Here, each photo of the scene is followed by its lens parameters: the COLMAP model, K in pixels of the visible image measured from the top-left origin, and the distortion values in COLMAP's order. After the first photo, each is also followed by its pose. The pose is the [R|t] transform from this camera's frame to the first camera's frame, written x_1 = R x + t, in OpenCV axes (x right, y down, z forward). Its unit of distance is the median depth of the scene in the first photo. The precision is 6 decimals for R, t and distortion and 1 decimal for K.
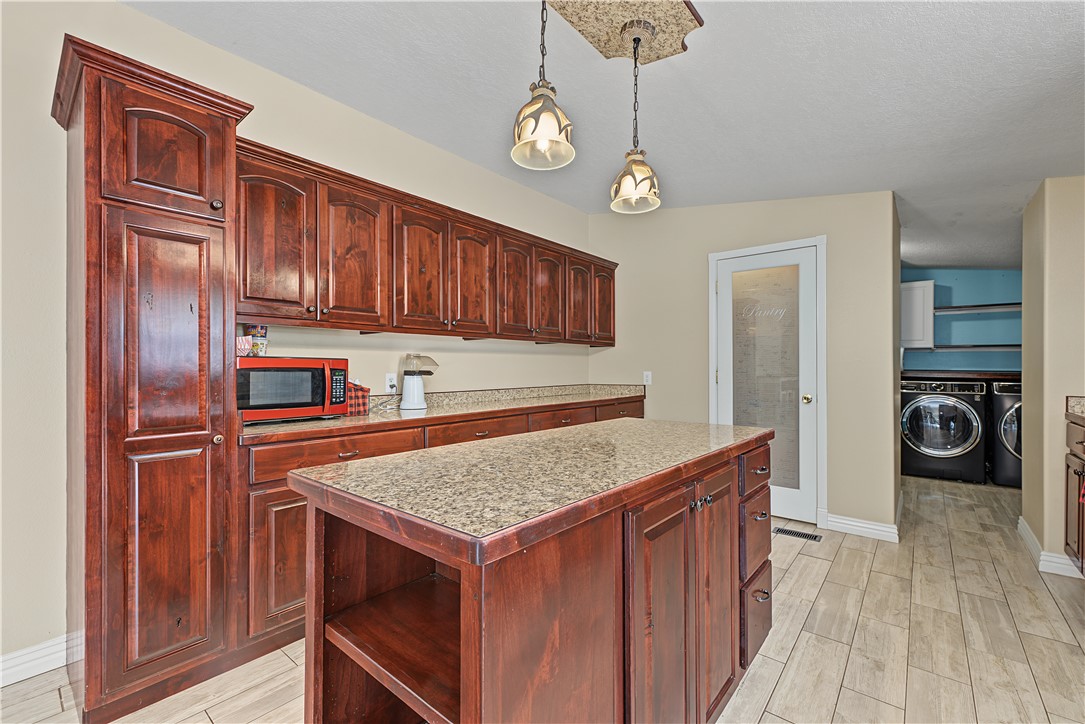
lens RADIAL K [[452.5, 0, 542.6], [0, 452.5, 366.6], [0, 0, 1]] dist [0.000062, 0.000001]
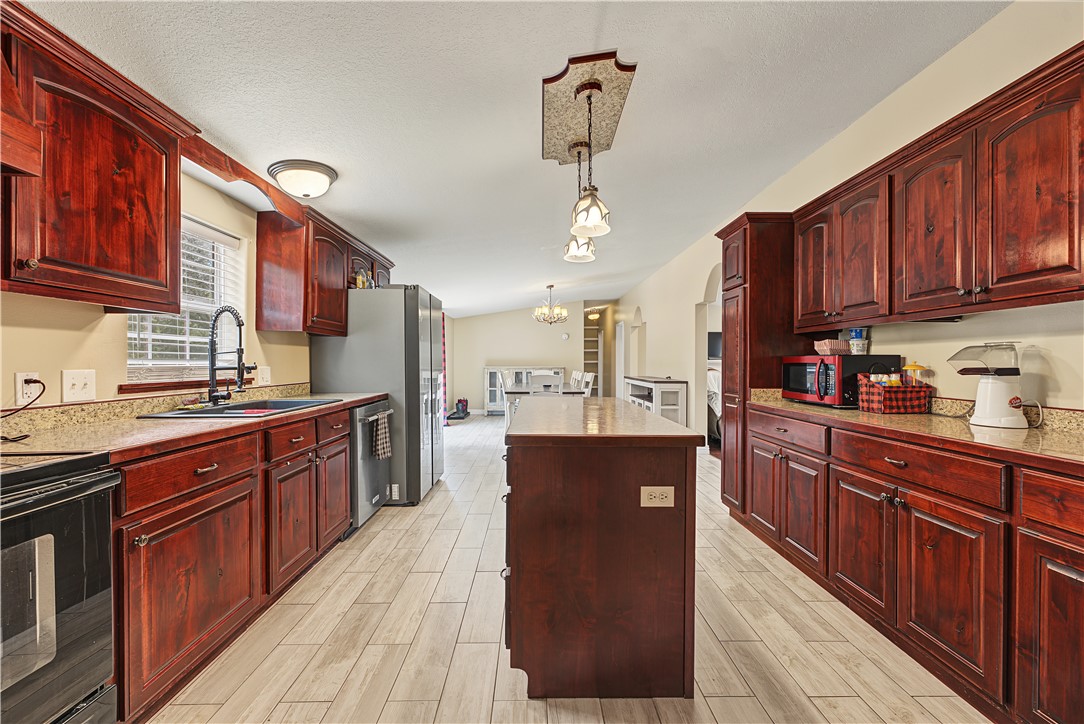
lens RADIAL K [[445.7, 0, 541.4], [0, 445.7, 363.9], [0, 0, 1]] dist [-0.002201, 0.000263]
pose [[-0.757703, 0.004121, -0.652586, 0.677388], [0.004768, 0.999988, 0.000779, -0.000541], [0.652582, -0.002521, -0.757714, 1.129148]]
